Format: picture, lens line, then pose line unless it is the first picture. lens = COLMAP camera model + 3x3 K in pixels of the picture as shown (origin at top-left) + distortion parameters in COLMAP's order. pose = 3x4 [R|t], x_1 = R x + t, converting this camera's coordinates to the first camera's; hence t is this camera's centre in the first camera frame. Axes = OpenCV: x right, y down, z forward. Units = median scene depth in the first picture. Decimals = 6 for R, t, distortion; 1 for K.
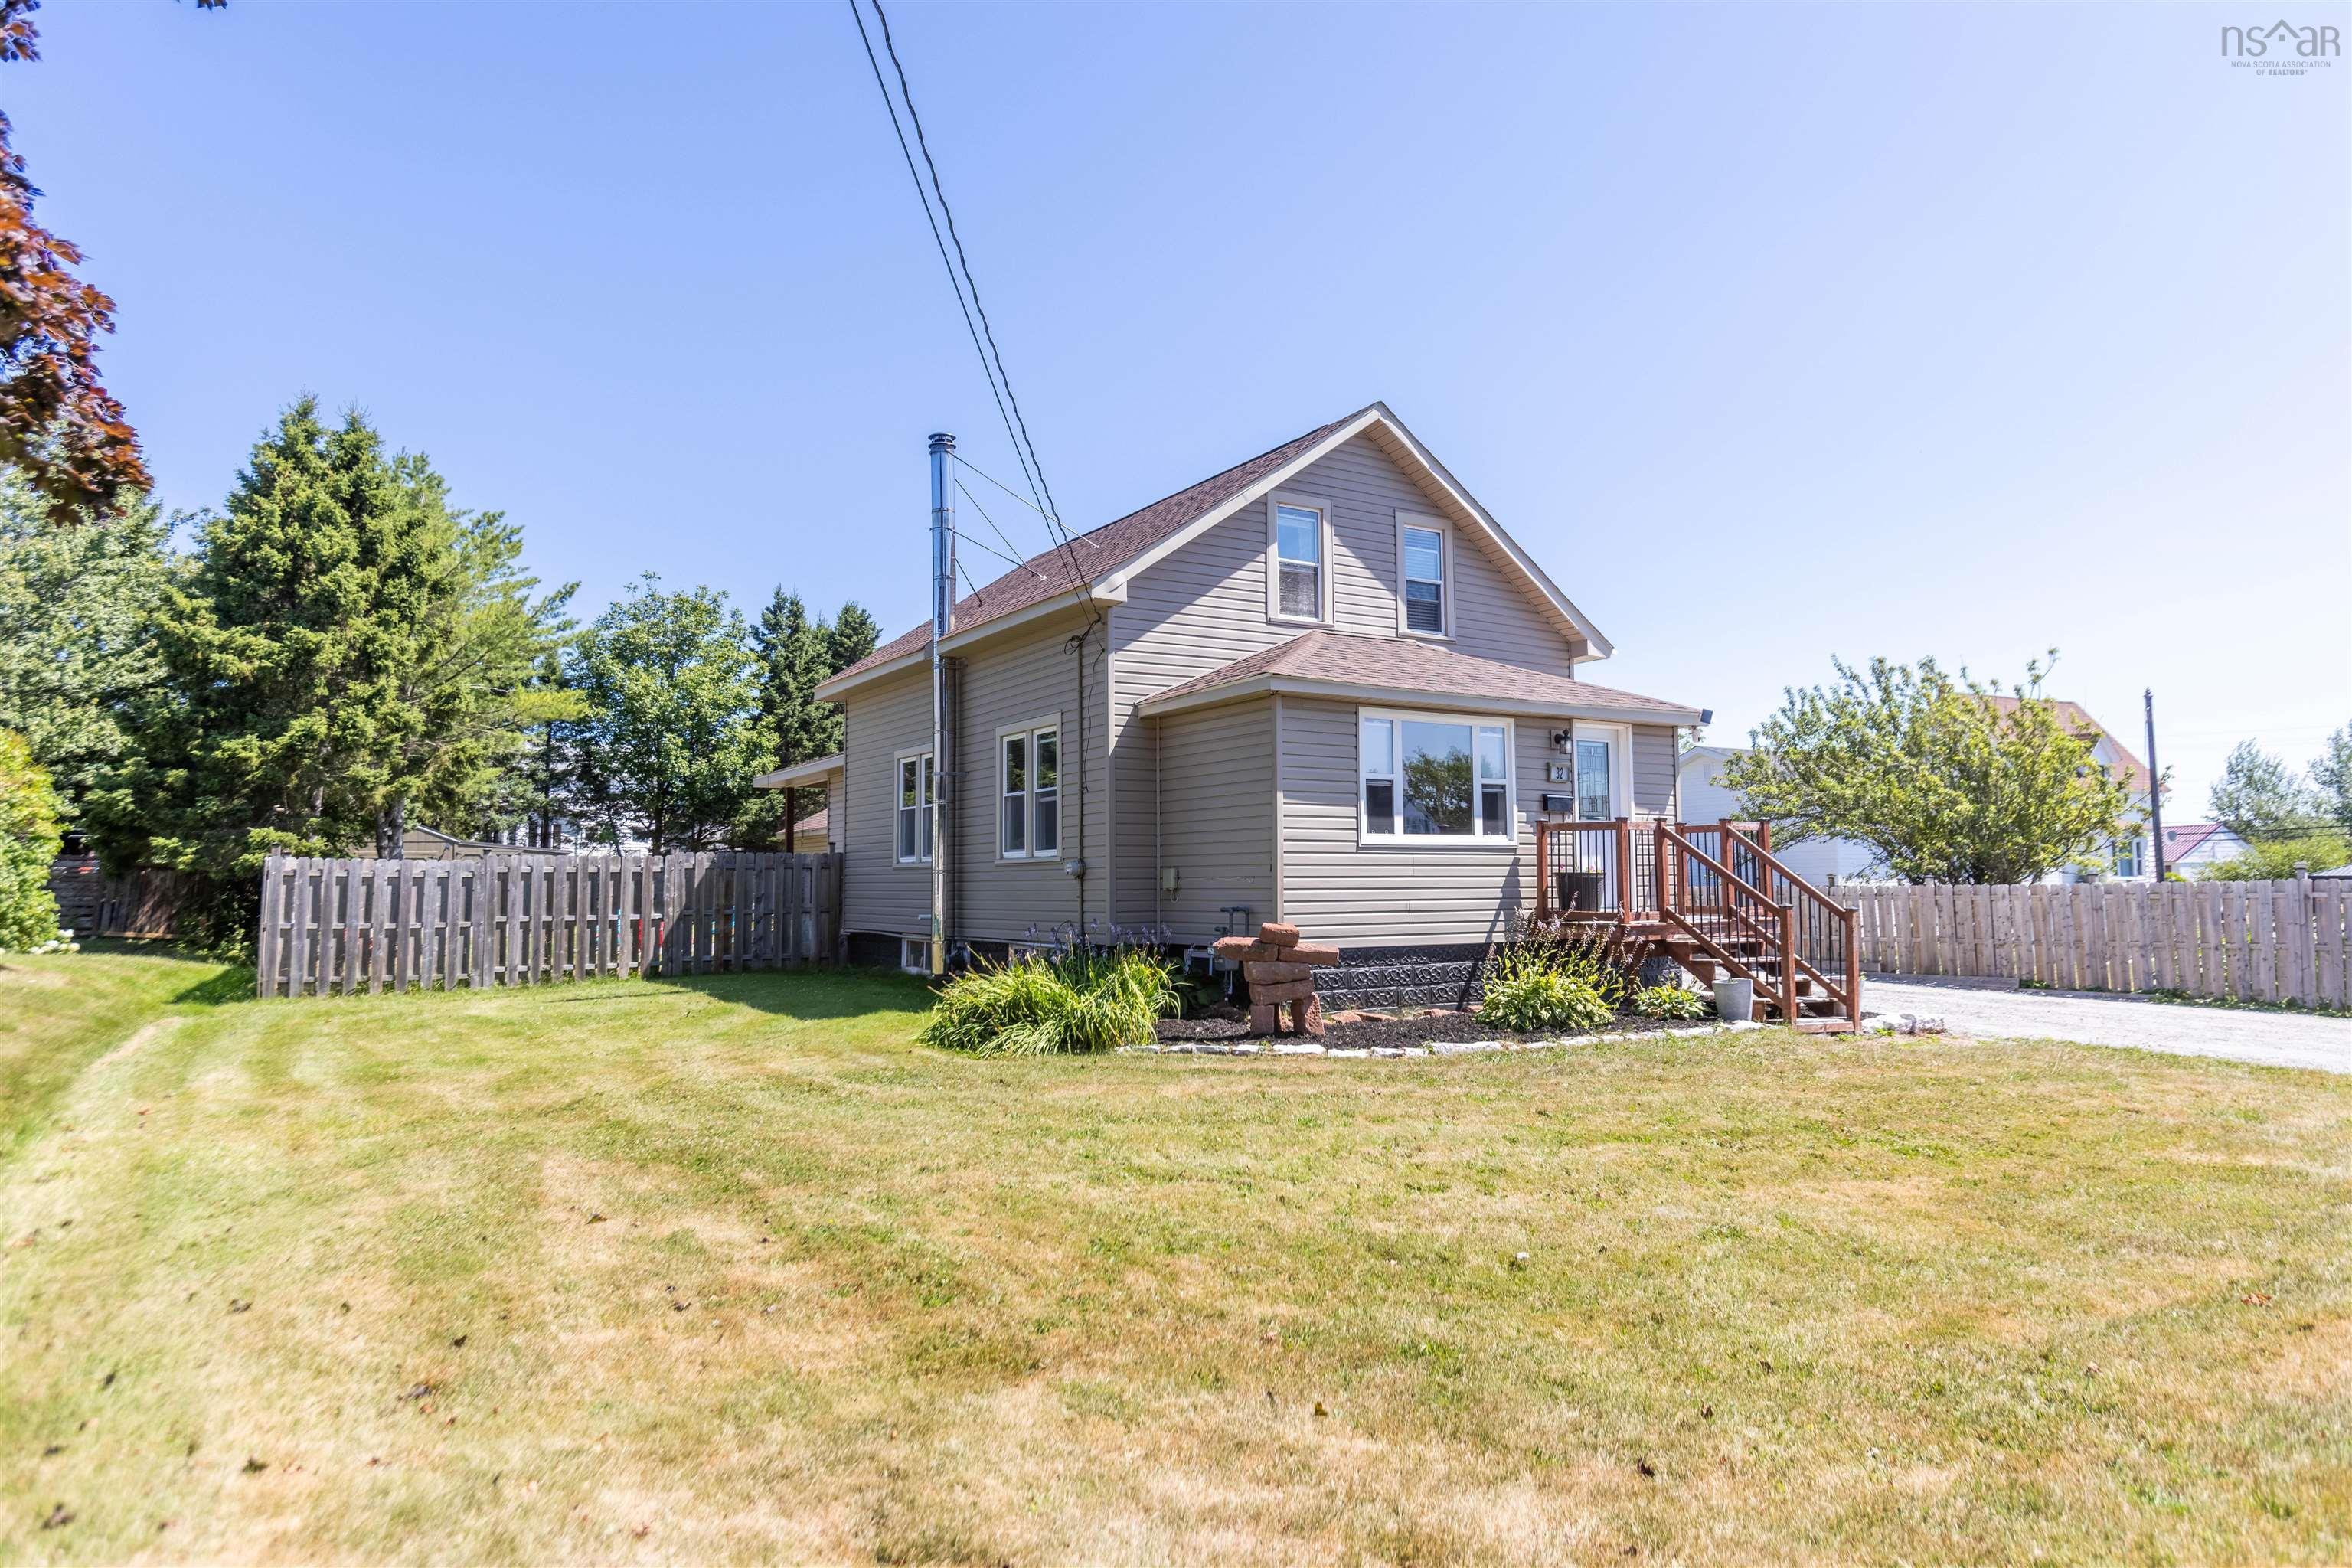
lens RADIAL K [[1440.0, 0, 1176.0], [0, 1440.0, 784.0], [0, 0, 1]] dist [-0.001805, -0.000867]
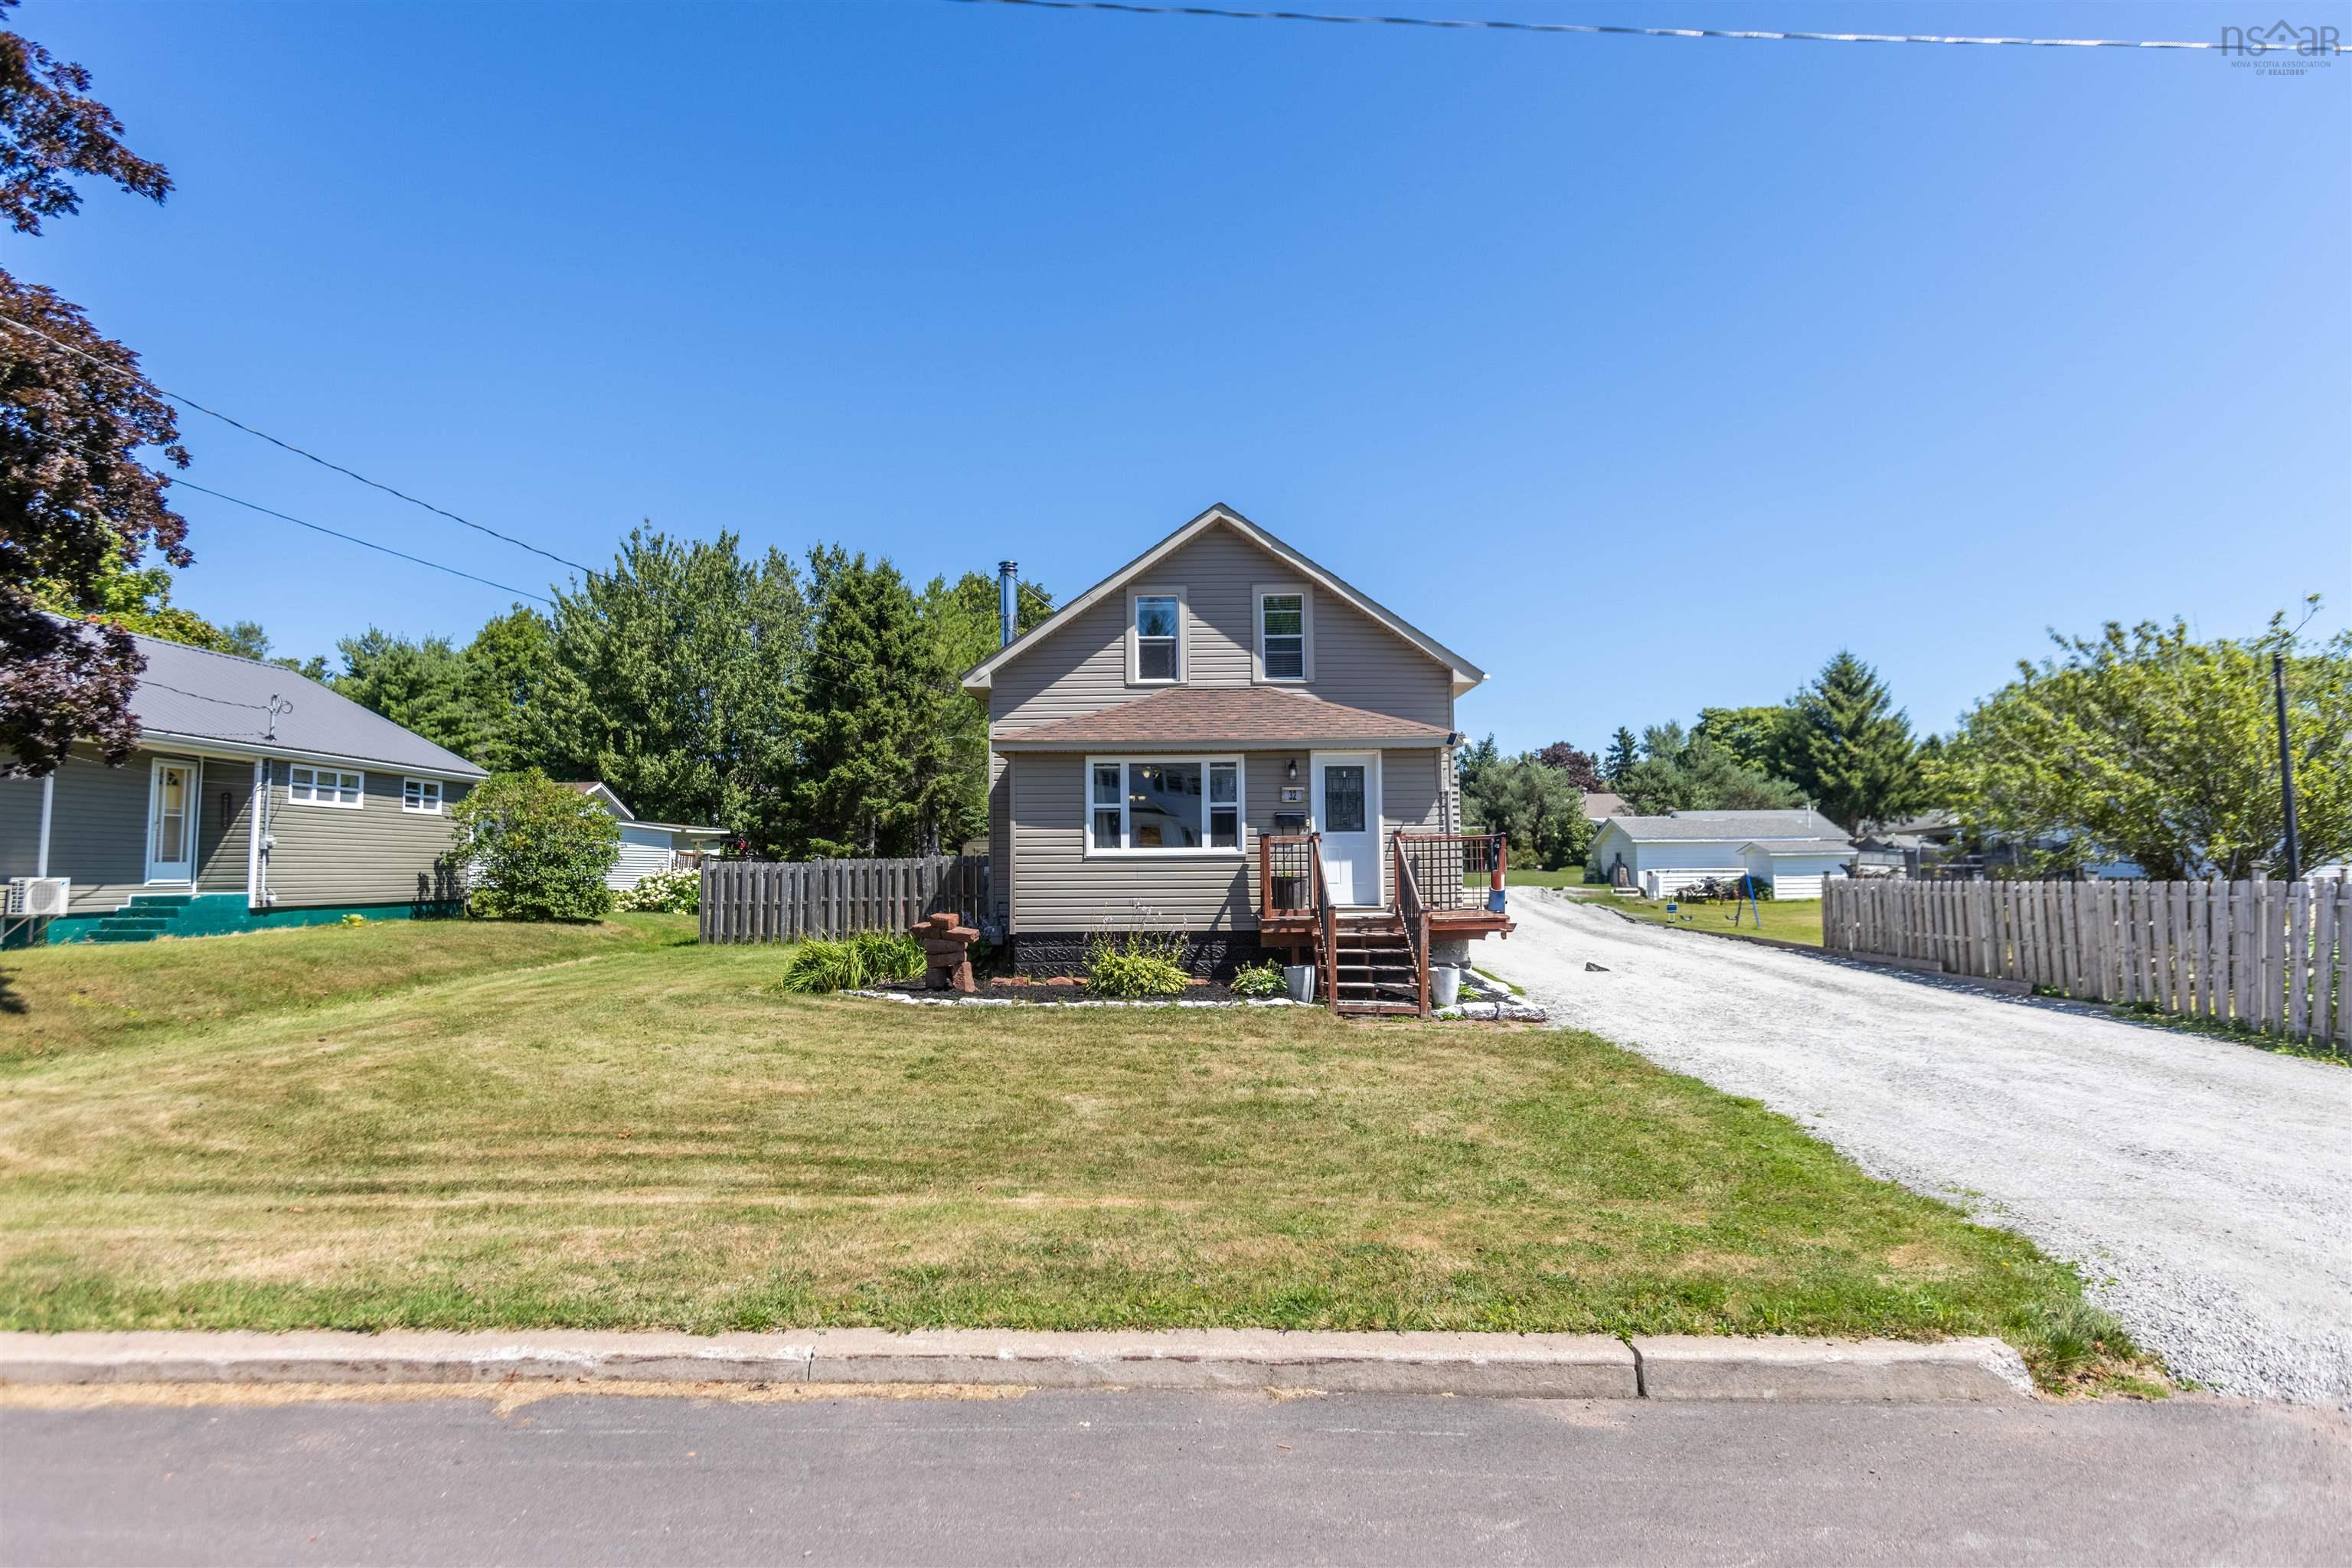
lens RADIAL K [[1355.7, 0, 1176.0], [0, 1355.7, 784.0], [0, 0, 1]] dist [-0.000548, -0.000223]
pose [[0.825741, -0.033335, -0.563063, 0.767898], [0.040040, 0.999198, -0.000436, -0.018842], [0.562626, -0.022185, 0.826414, -0.015159]]
